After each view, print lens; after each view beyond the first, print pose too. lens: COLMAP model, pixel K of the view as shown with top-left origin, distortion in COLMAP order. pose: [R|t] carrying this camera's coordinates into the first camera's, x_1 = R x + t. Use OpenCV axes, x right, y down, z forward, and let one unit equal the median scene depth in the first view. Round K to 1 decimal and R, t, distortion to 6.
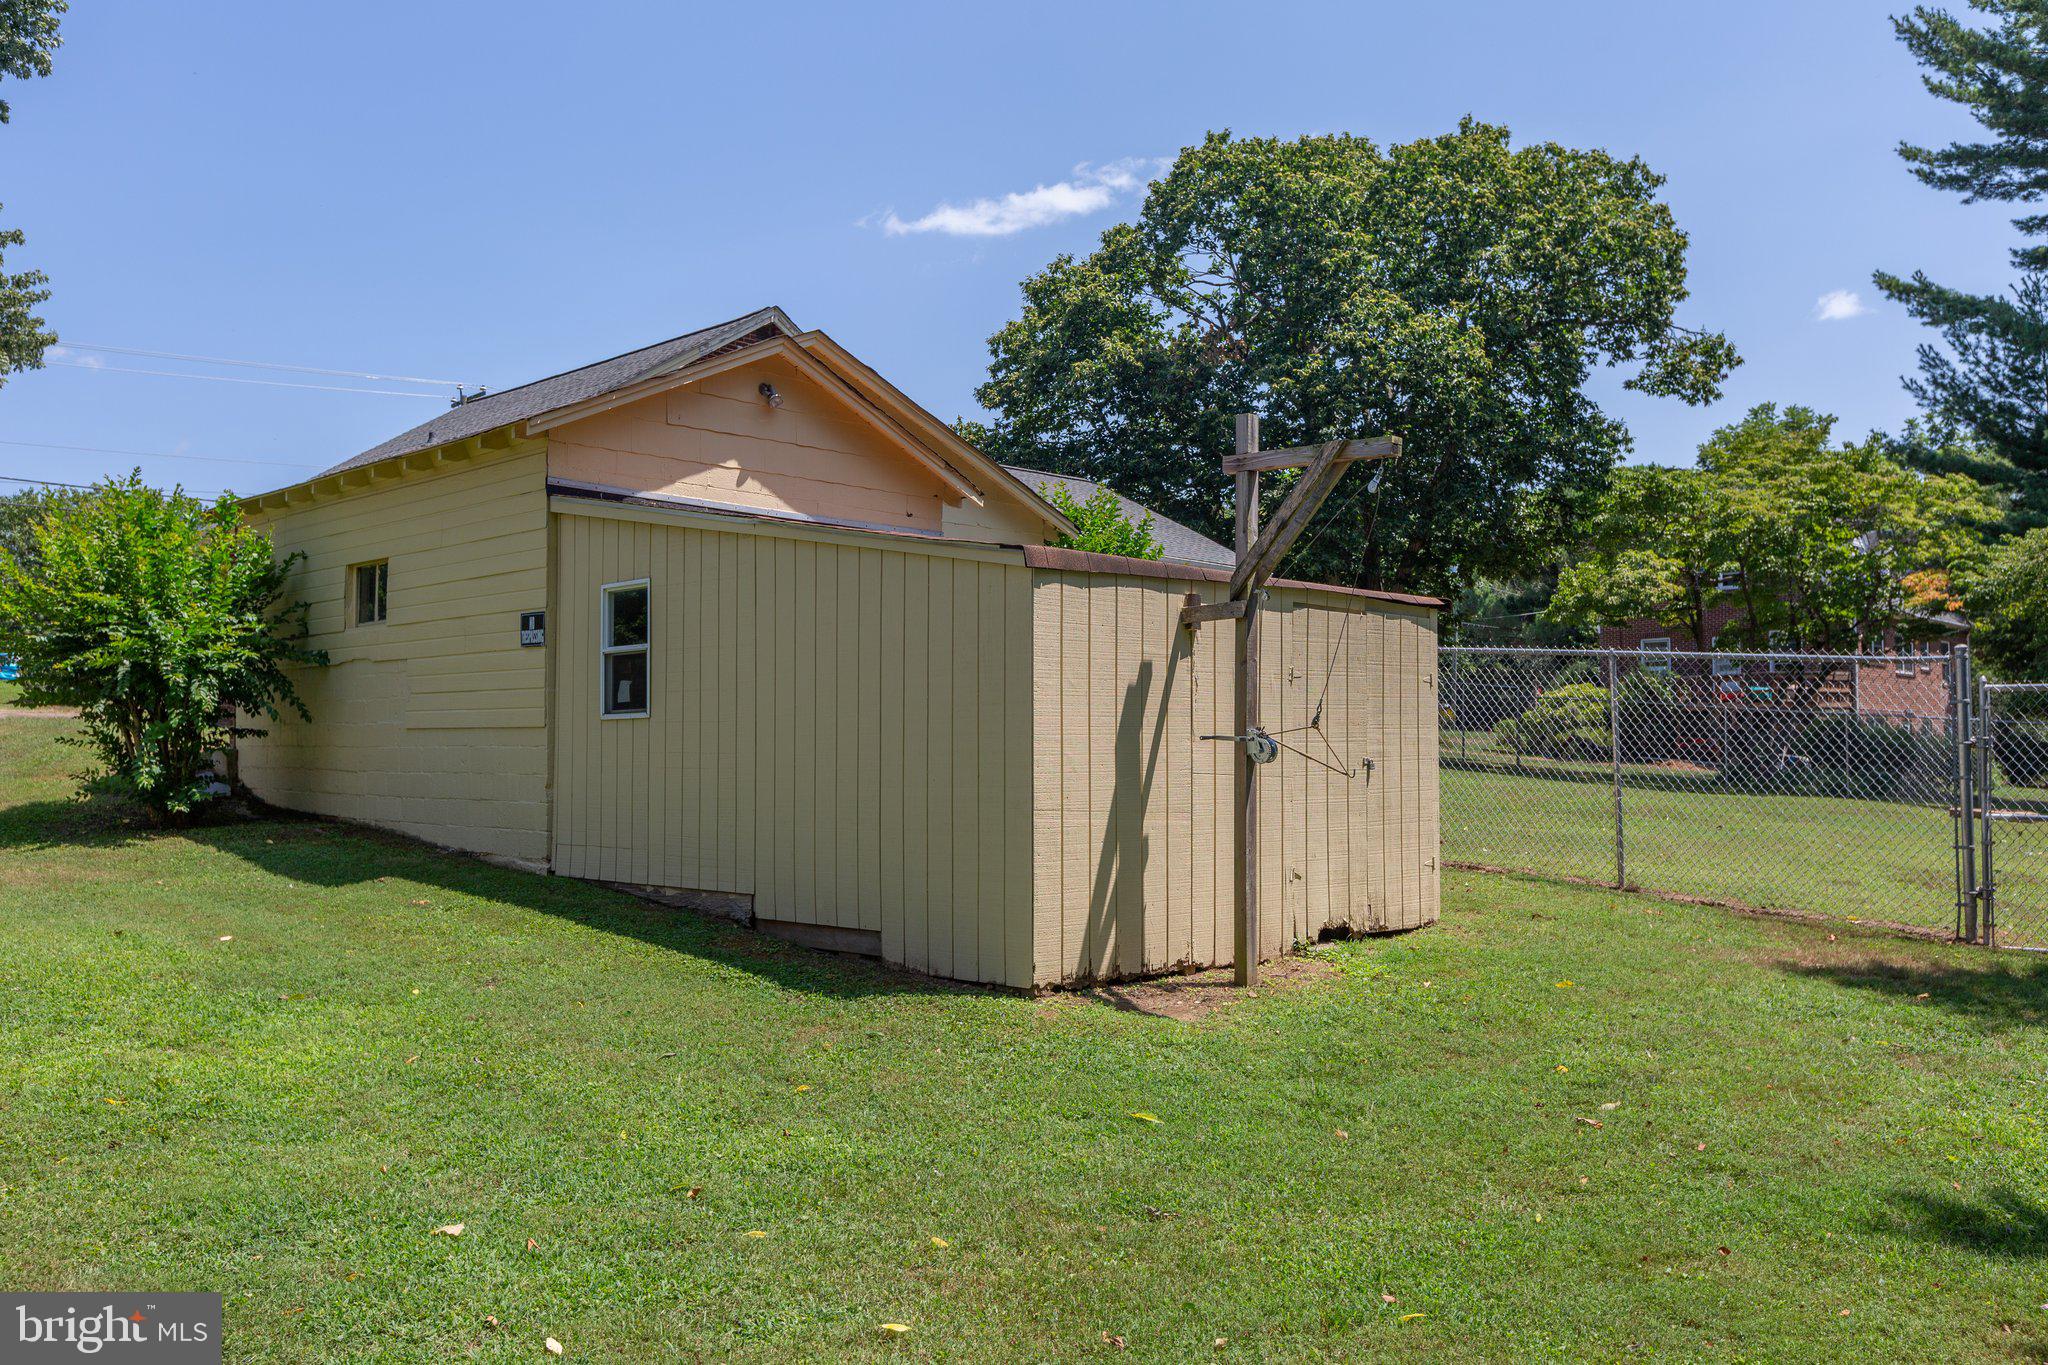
lens RADIAL K [[1723.4, 0, 1028.5], [0, 1723.4, 689.0], [0, 0, 1]] dist [0.019698, 0.012271]
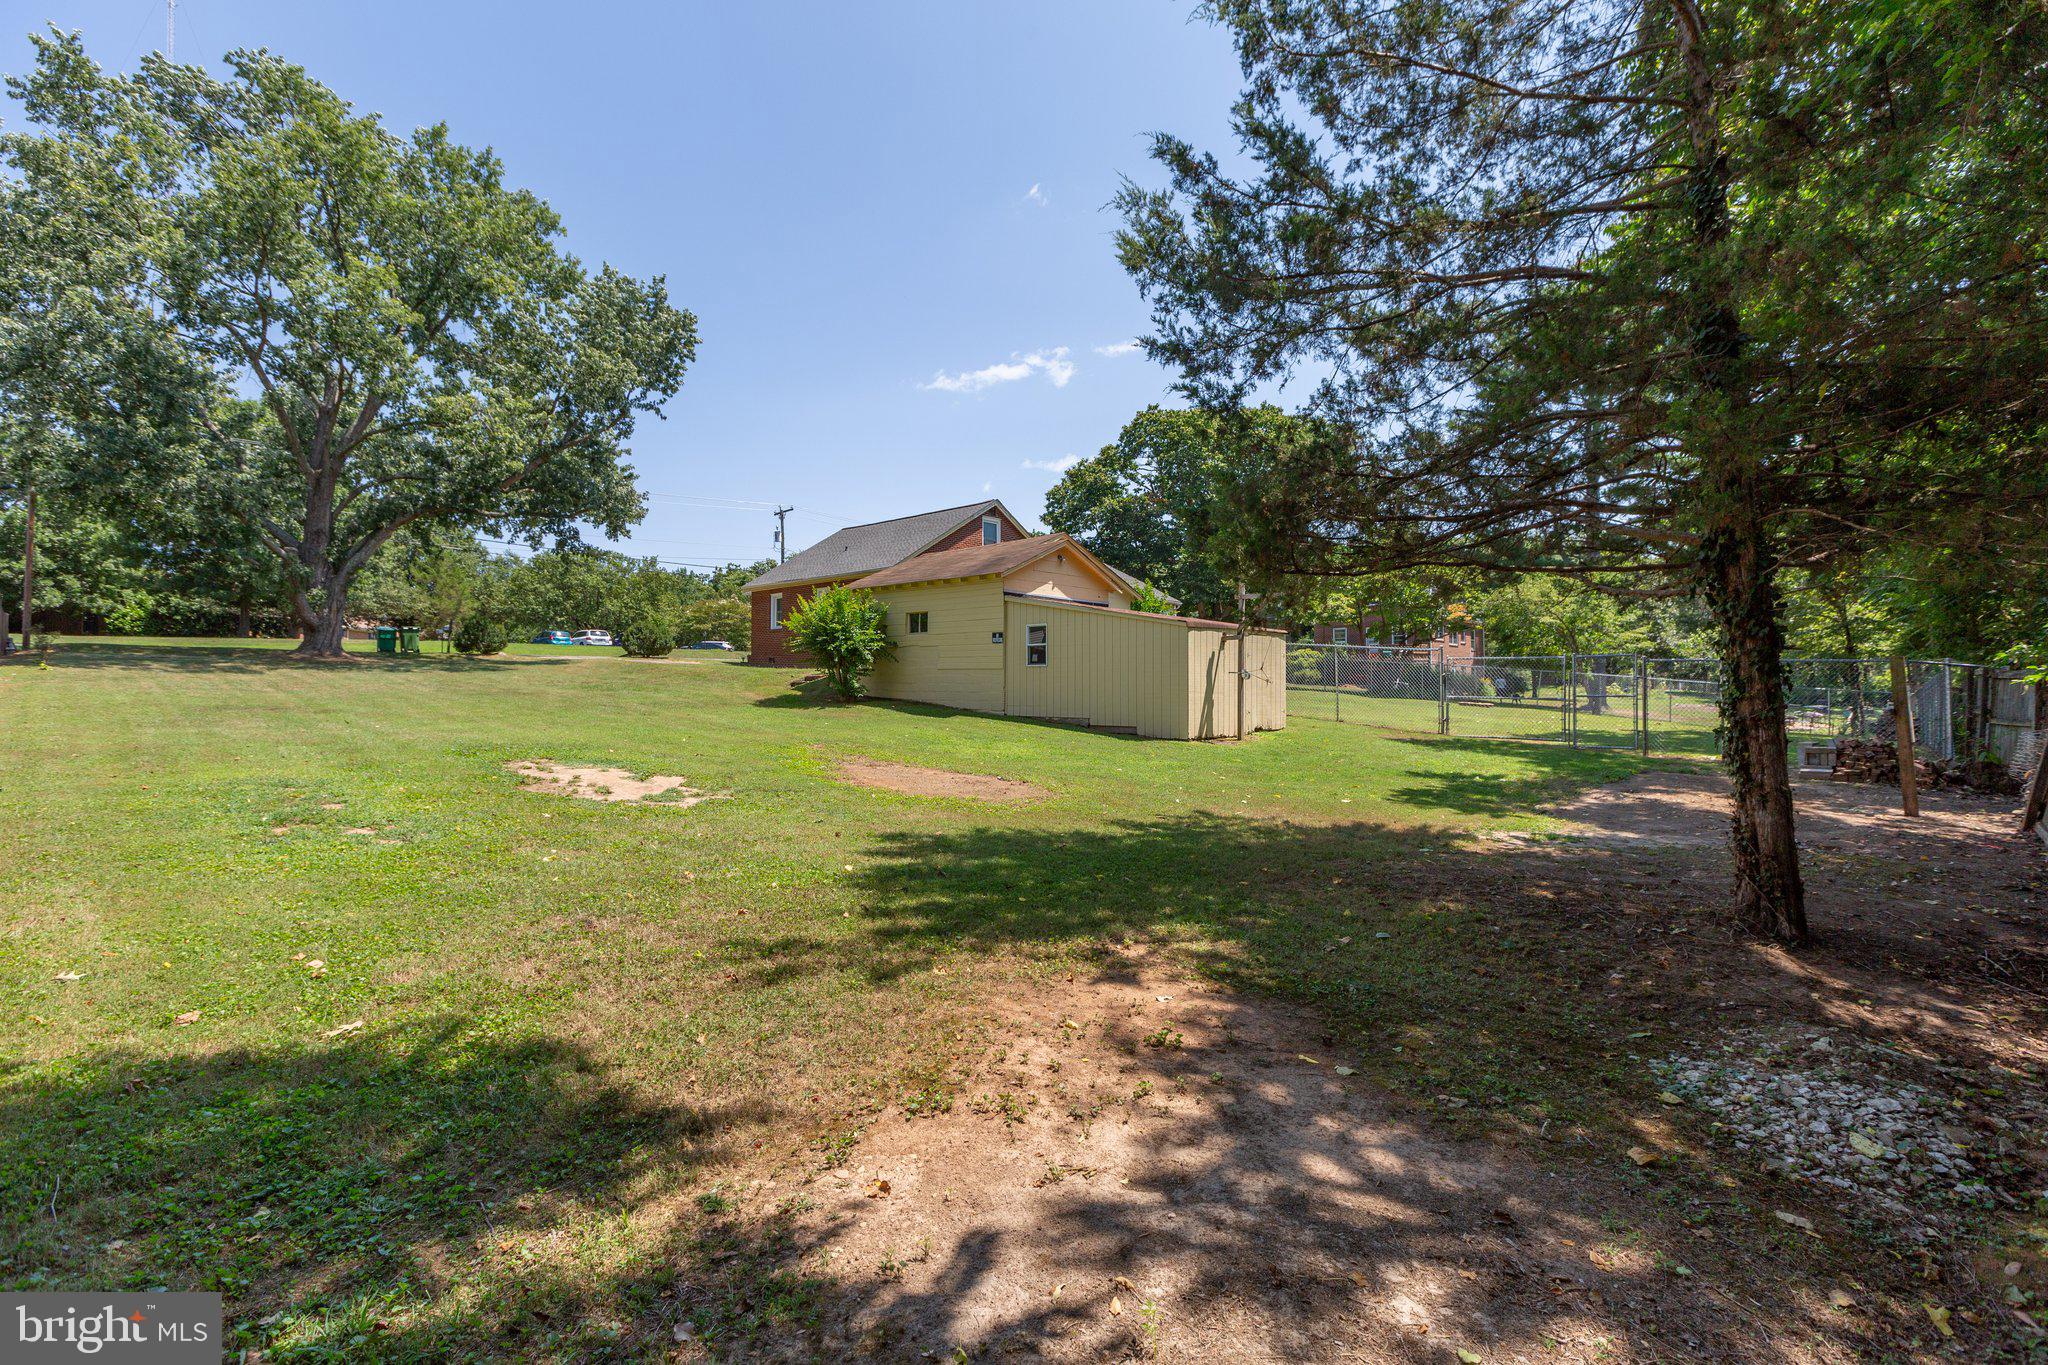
lens RADIAL K [[933.9, 0, 1016.7], [0, 933.9, 678.7], [0, 0, 1]] dist [-0.002482, 0.000057]
pose [[0.999806, 0.003995, 0.019272, -0.099521], [-0.004643, 0.999422, 0.033689, -0.006007], [-0.019126, -0.033772, 0.999247, -0.248048]]
